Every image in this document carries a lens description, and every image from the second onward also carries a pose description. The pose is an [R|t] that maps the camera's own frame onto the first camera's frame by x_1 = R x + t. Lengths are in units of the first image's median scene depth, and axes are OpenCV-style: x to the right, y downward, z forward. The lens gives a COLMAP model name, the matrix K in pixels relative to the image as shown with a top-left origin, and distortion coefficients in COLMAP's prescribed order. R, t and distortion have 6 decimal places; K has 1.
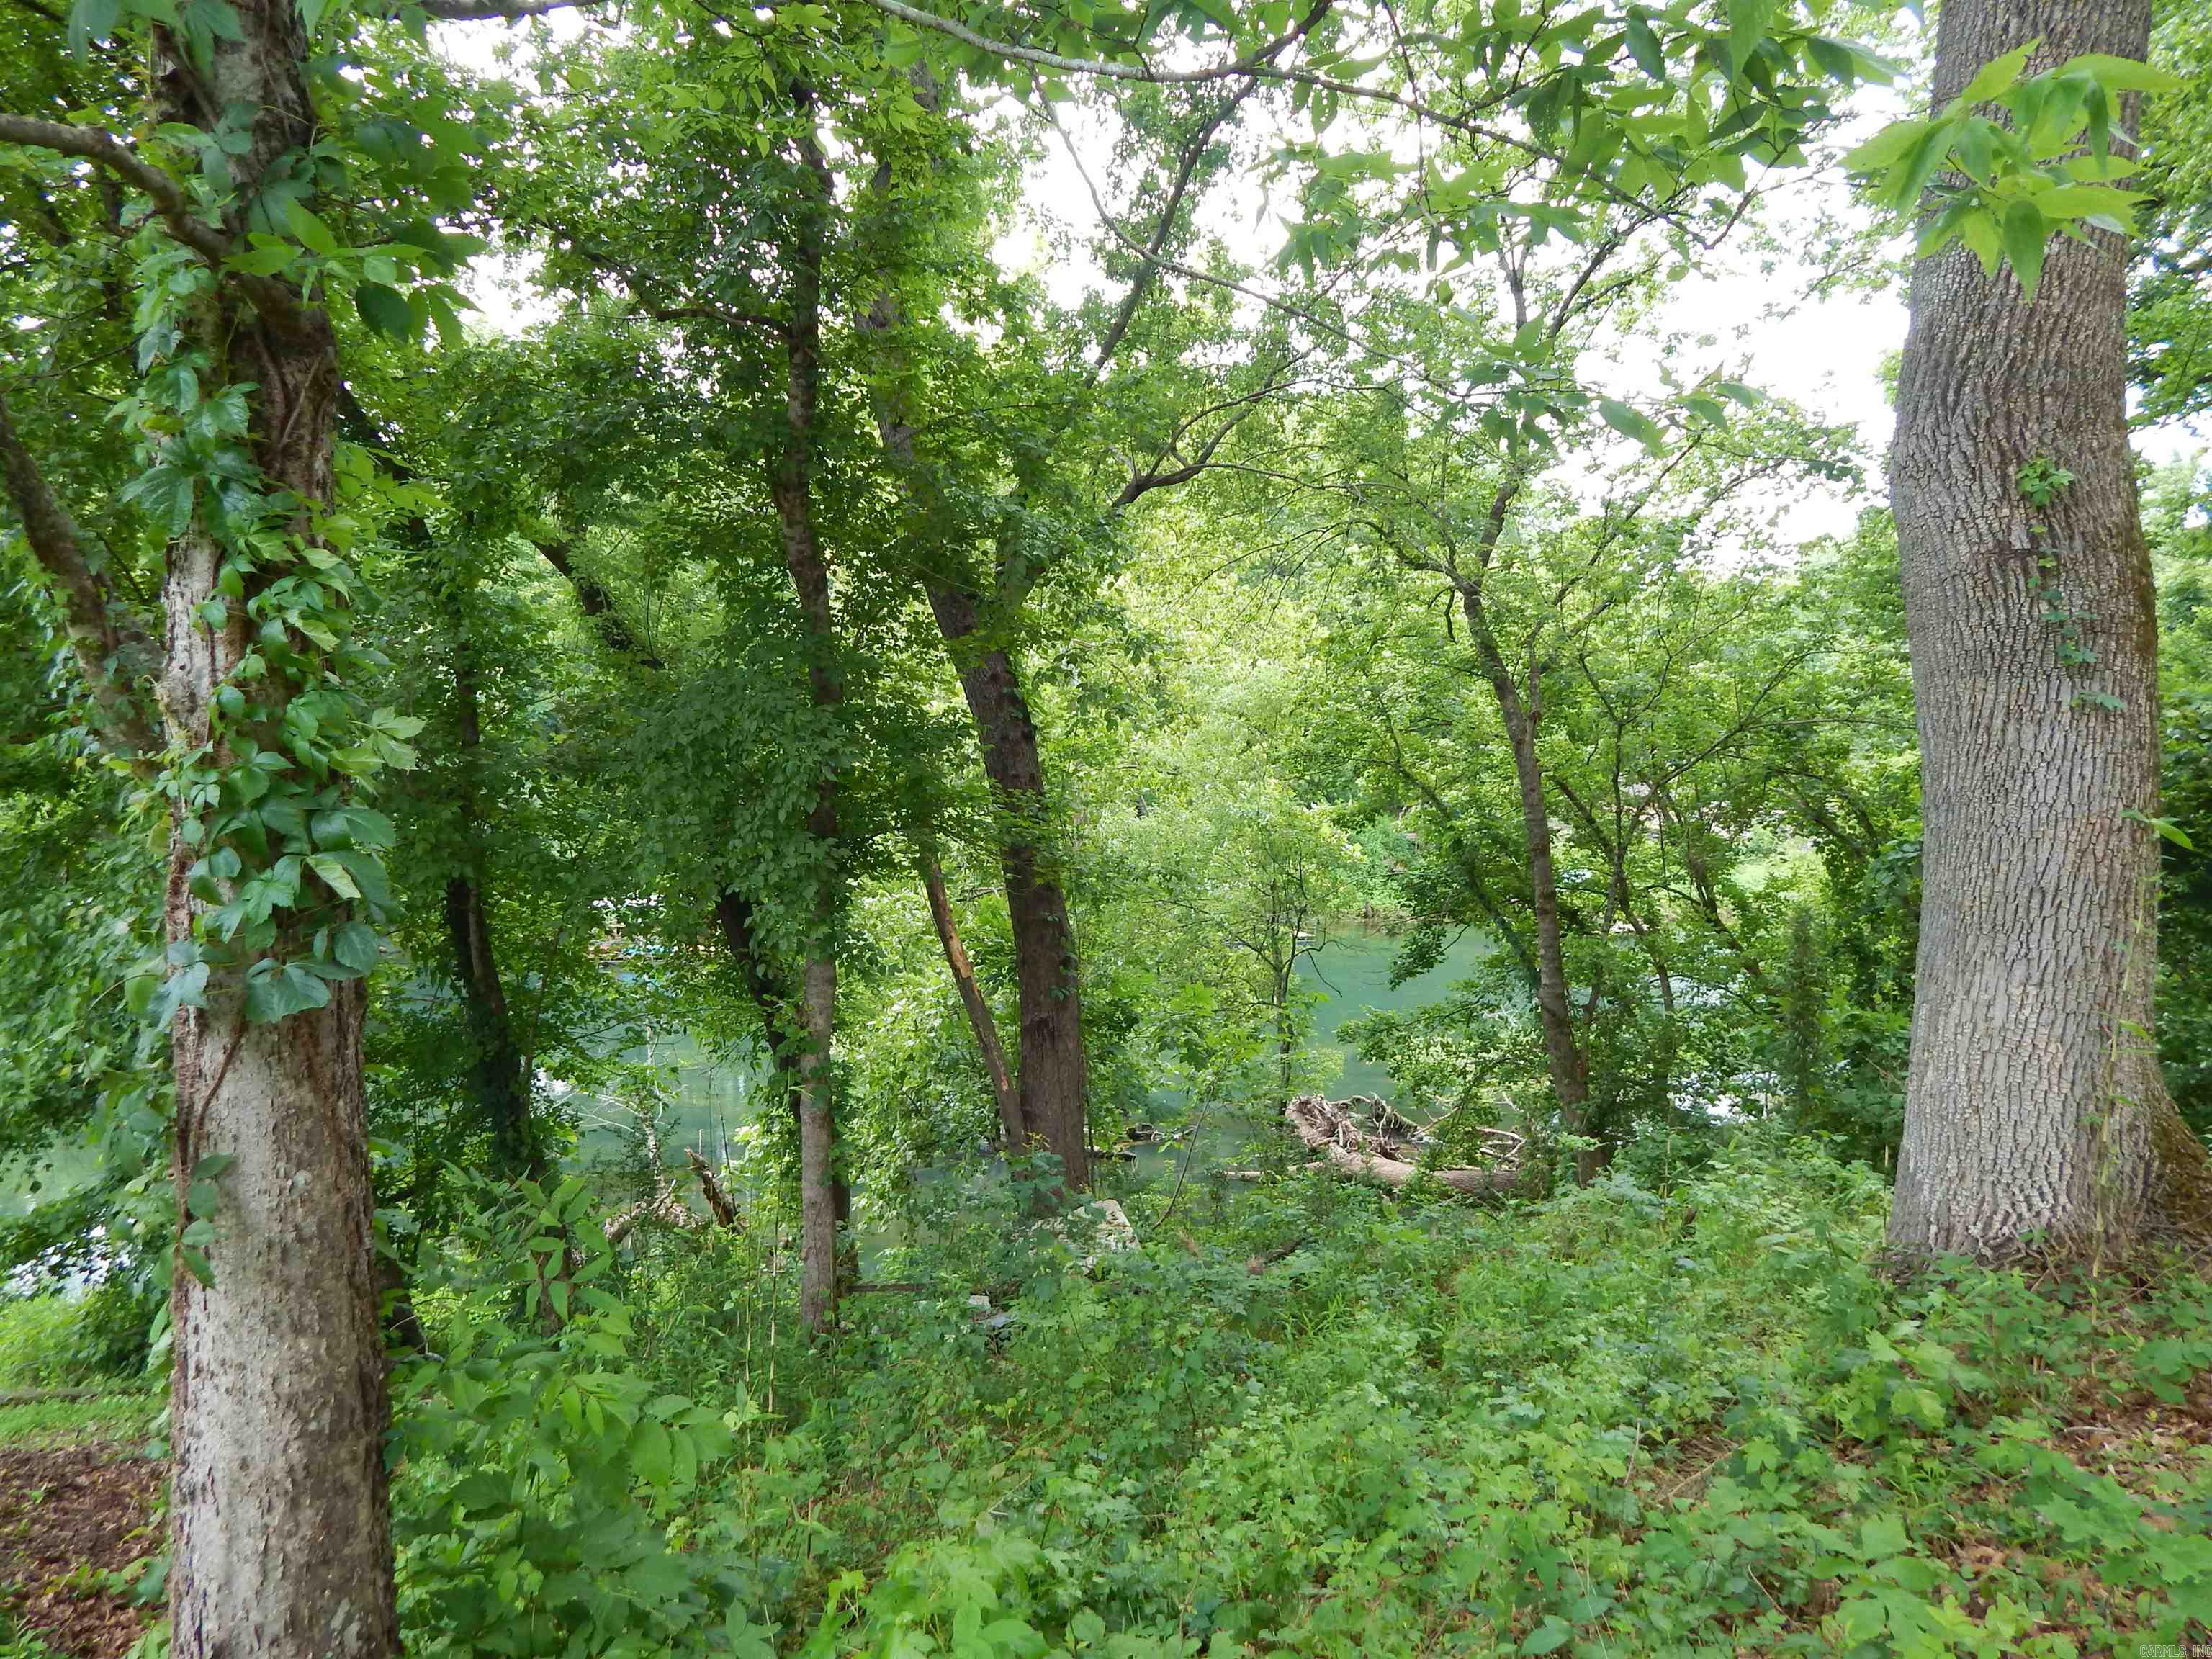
lens RADIAL K [[1438.3, 0, 1106.0], [0, 1438.3, 829.5], [0, 0, 1]] dist [-0.001412, -0.005059]
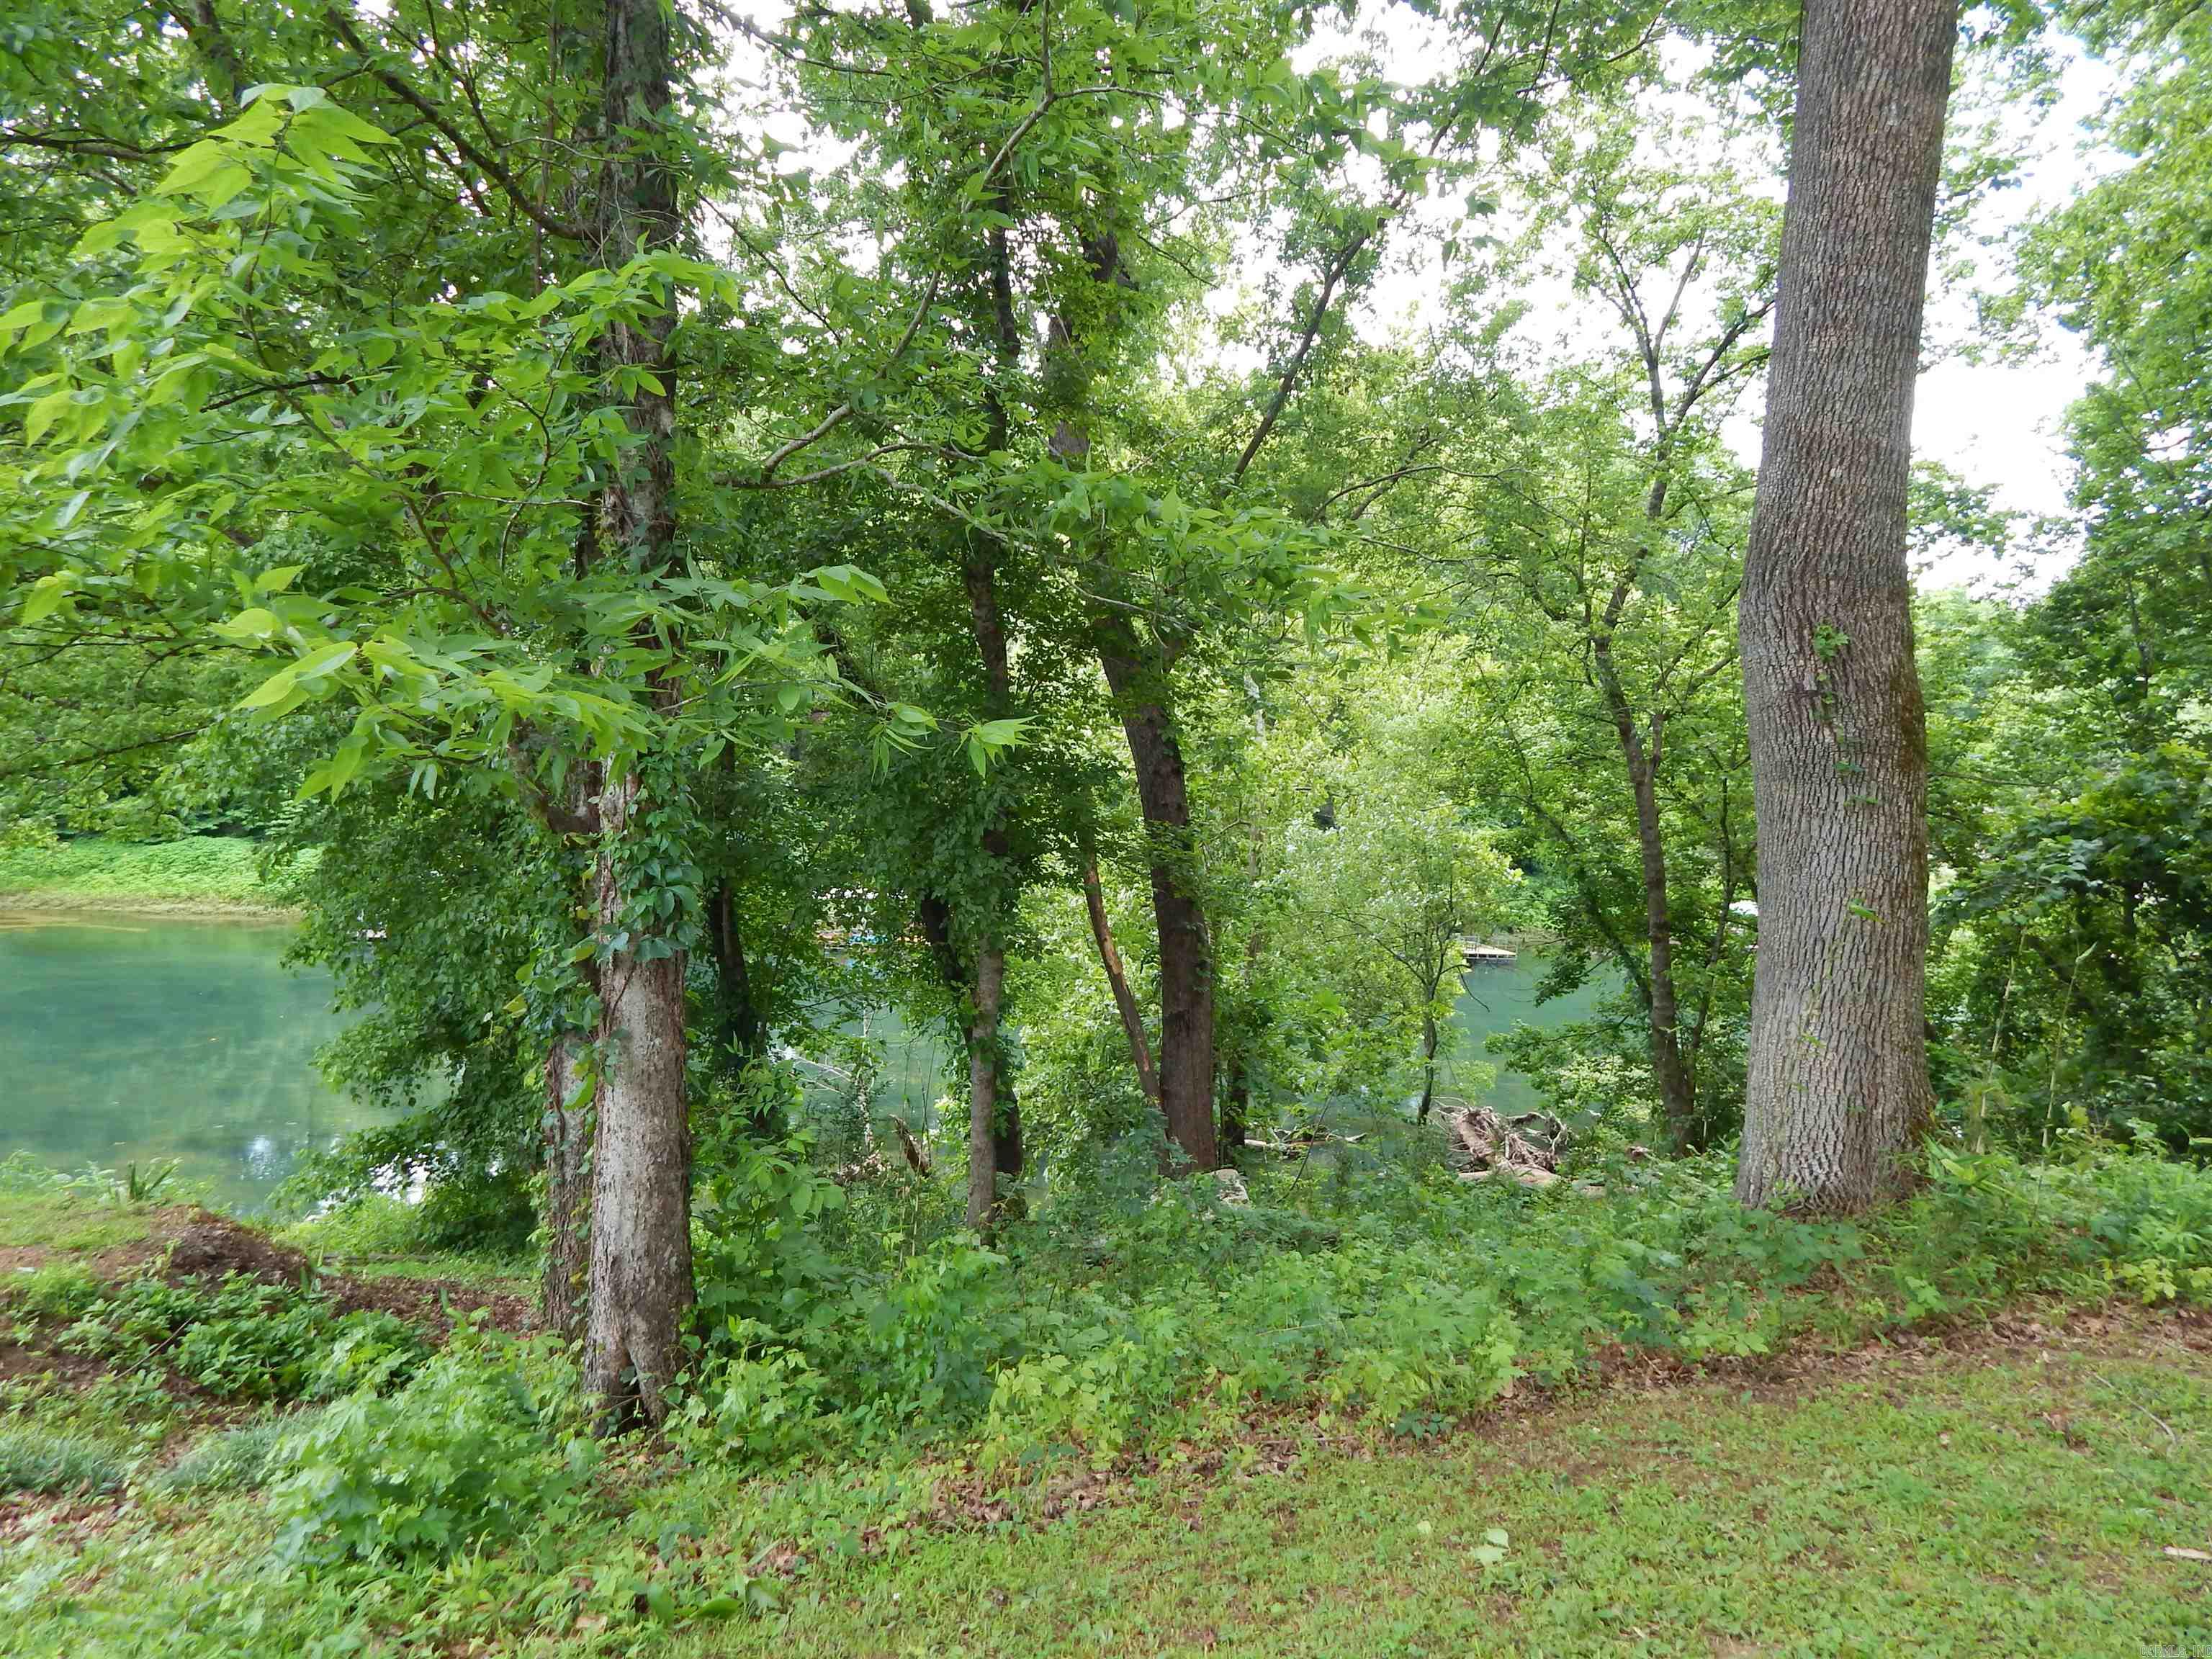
lens RADIAL K [[1438.4, 0, 1106.0], [0, 1438.4, 829.5], [0, 0, 1]] dist [0.001317, -0.006796]
pose [[0.987659, 0.031388, -0.153440, 0.067046], [-0.031915, 0.999490, -0.000970, -0.014211], [0.153332, 0.005856, 0.988157, -0.164442]]
